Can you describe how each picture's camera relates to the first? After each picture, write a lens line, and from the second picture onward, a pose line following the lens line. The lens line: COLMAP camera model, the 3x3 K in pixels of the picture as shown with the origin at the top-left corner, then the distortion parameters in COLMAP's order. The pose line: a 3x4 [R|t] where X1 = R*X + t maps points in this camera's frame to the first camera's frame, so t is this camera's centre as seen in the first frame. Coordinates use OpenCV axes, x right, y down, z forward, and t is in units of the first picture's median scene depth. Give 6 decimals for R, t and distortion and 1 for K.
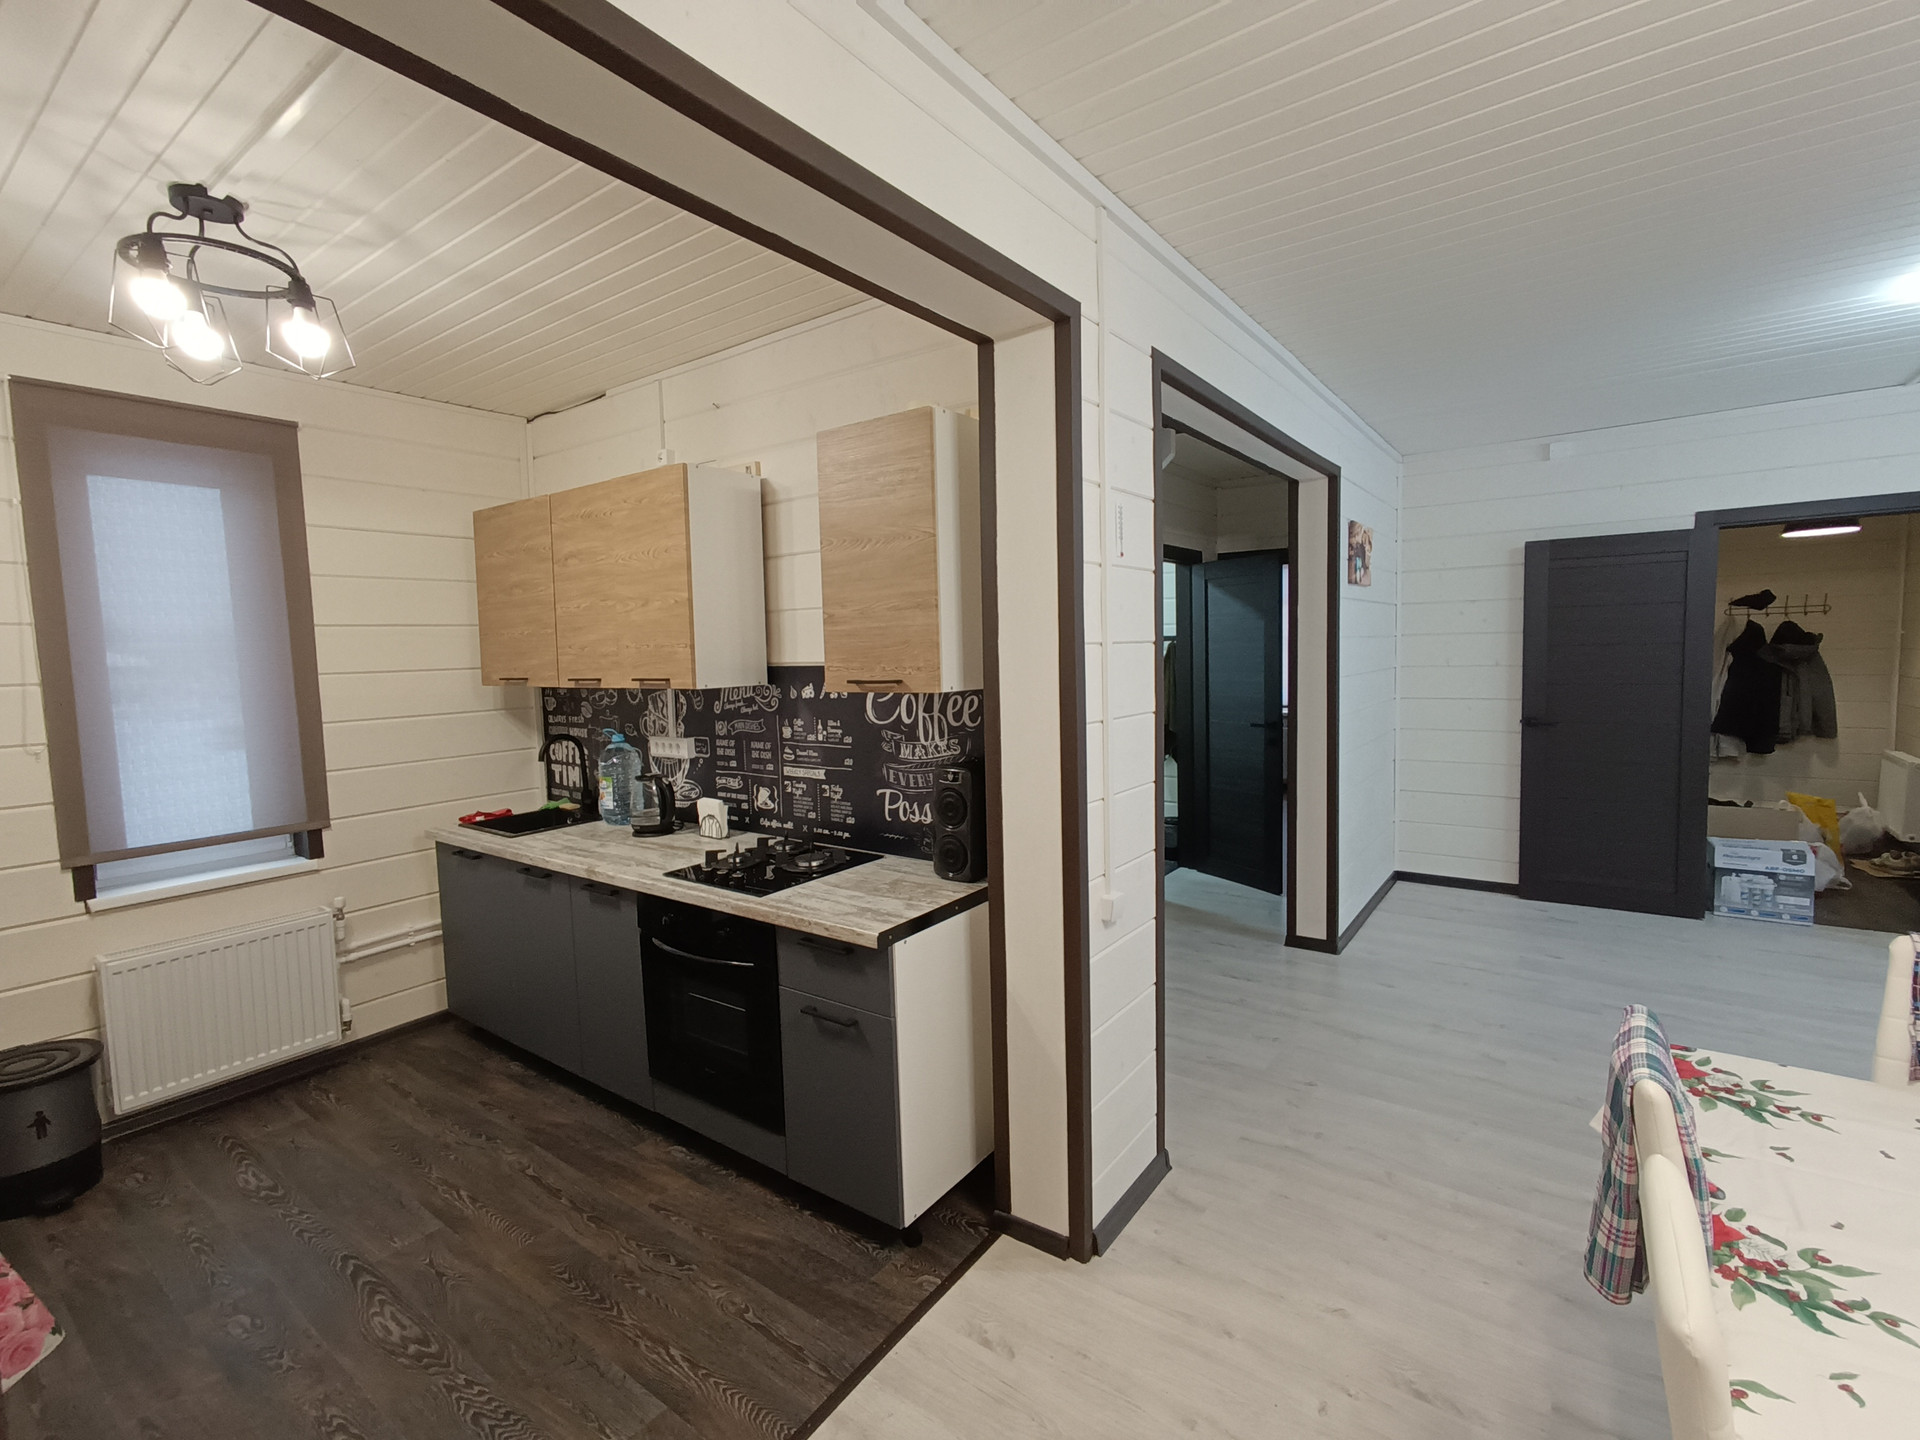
lens RADIAL K [[865.2, 0, 975.5], [0, 865.2, 716.1], [0, 0, 1]] dist [0.001985, 0.000608]
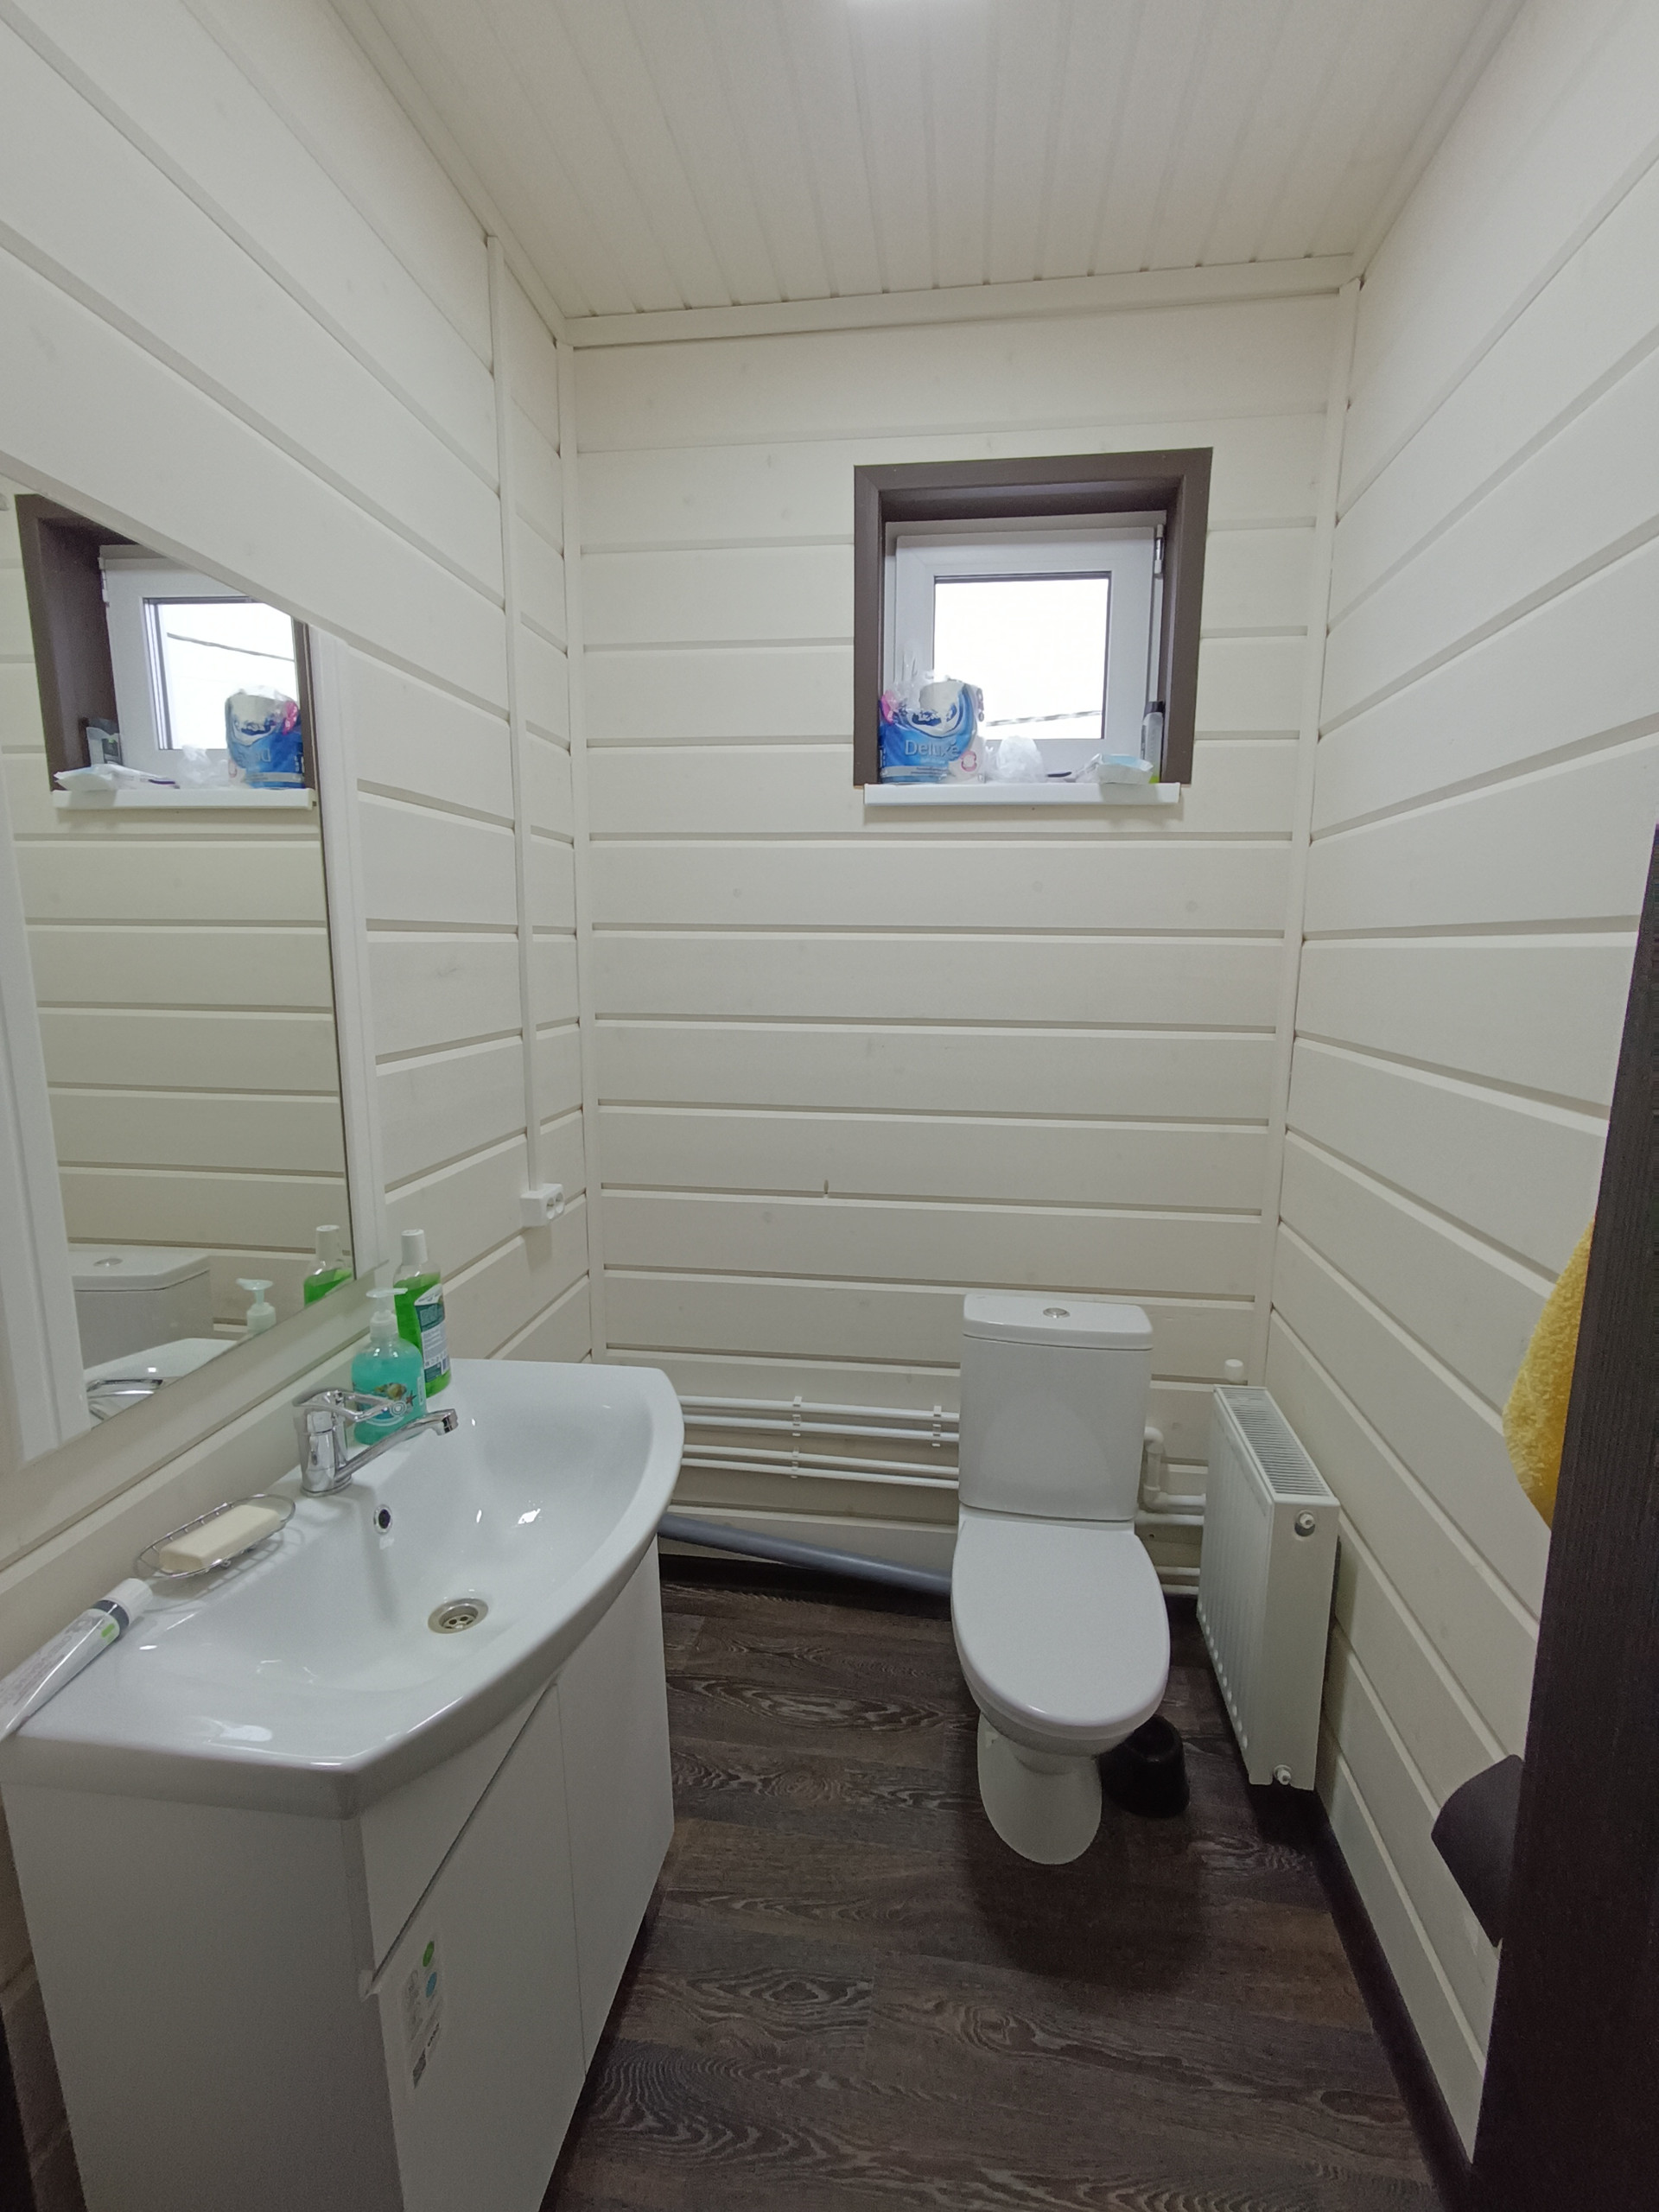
lens RADIAL K [[996.8, 0, 833.1], [0, 996.8, 1110.2], [0, 0, 1]] dist [0.001985, 0.000608]
pose [[0.887395, -0.039588, 0.459308, -0.575066], [0.005783, 0.997184, 0.074774, 0.031948], [-0.460974, -0.063697, 0.885124, 0.454903]]
